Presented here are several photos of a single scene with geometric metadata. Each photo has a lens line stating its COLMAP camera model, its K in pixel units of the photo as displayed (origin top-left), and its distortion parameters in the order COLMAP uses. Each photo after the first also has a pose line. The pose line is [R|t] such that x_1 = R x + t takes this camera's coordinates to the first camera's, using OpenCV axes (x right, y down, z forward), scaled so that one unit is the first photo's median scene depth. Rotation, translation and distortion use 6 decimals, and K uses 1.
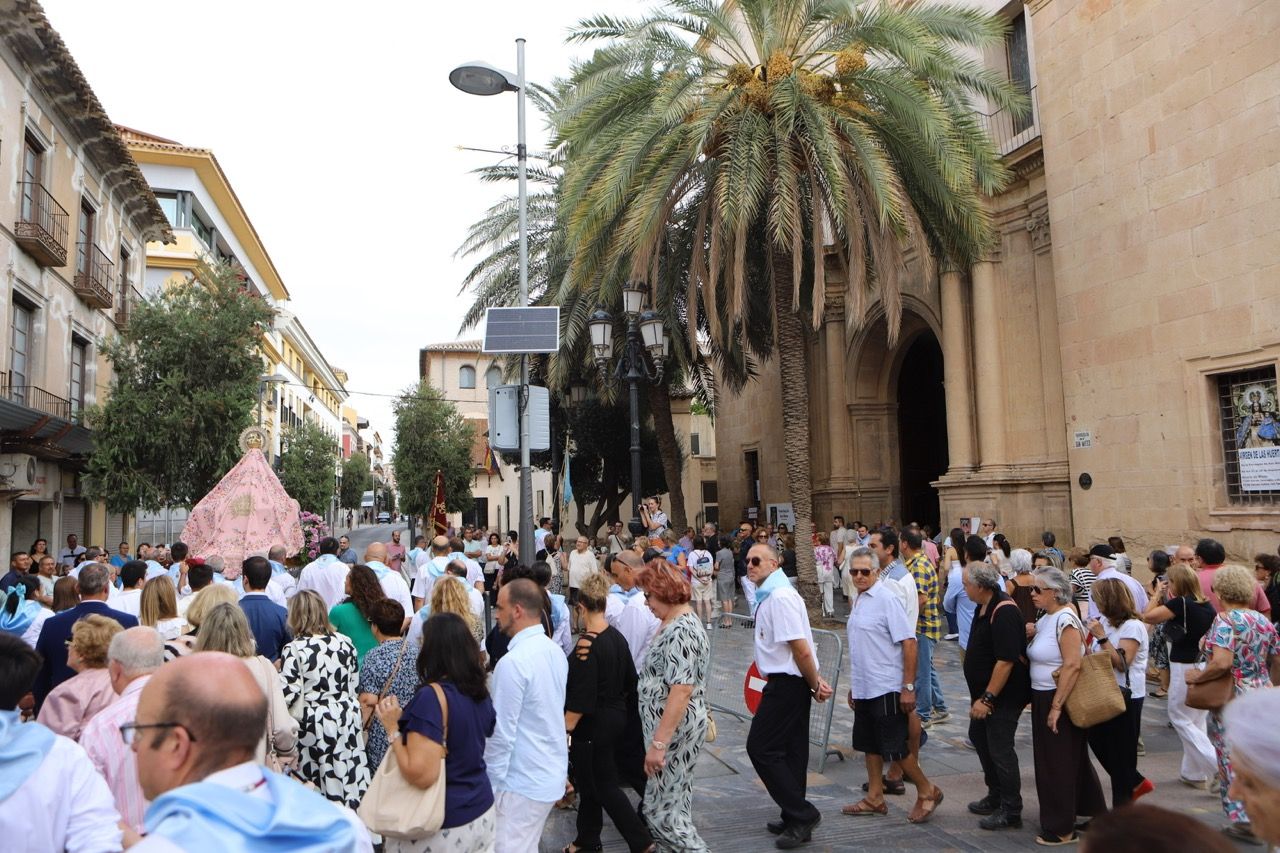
lens RADIAL K [[890.1, 0, 640.0], [0, 890.1, 426.5], [0, 0, 1]] dist [-0.102598, 0.075188]
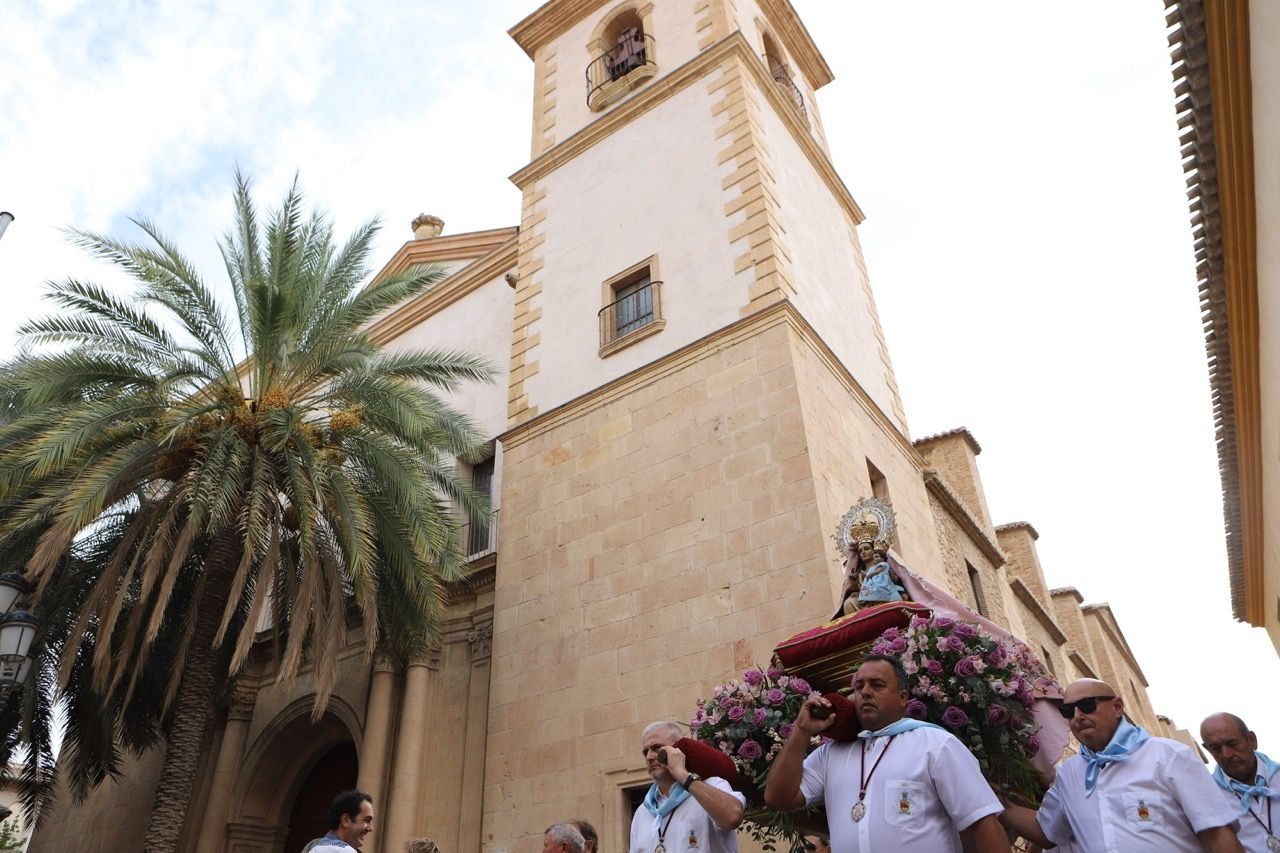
lens RADIAL K [[890.1, 0, 640.0], [0, 890.1, 426.5], [0, 0, 1]] dist [-0.102598, 0.075188]
pose [[0.787842, 0.355382, 0.502999, -0.000039], [-0.042341, 0.846042, -0.531432, 0.111657], [-0.614420, 0.397387, 0.681595, 0.098368]]
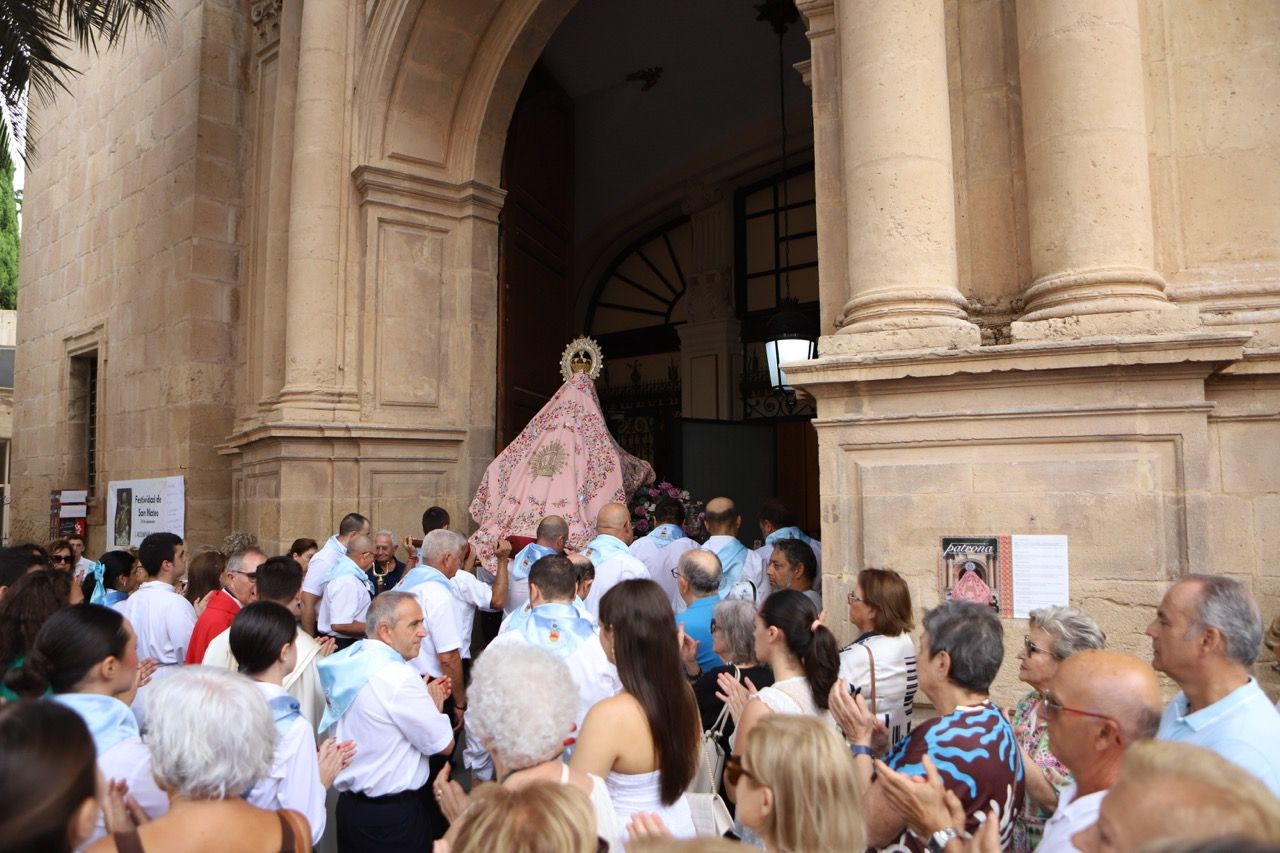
lens RADIAL K [[854.7, 0, 633.2], [0, 854.7, 420.2], [0, 0, 1]] dist [-0.109103, 0.071603]
pose [[0.821410, 0.066475, 0.566451, 0.228236], [-0.061698, 0.997713, -0.027617, 0.103352], [-0.566991, -0.012264, 0.823633, 1.045078]]
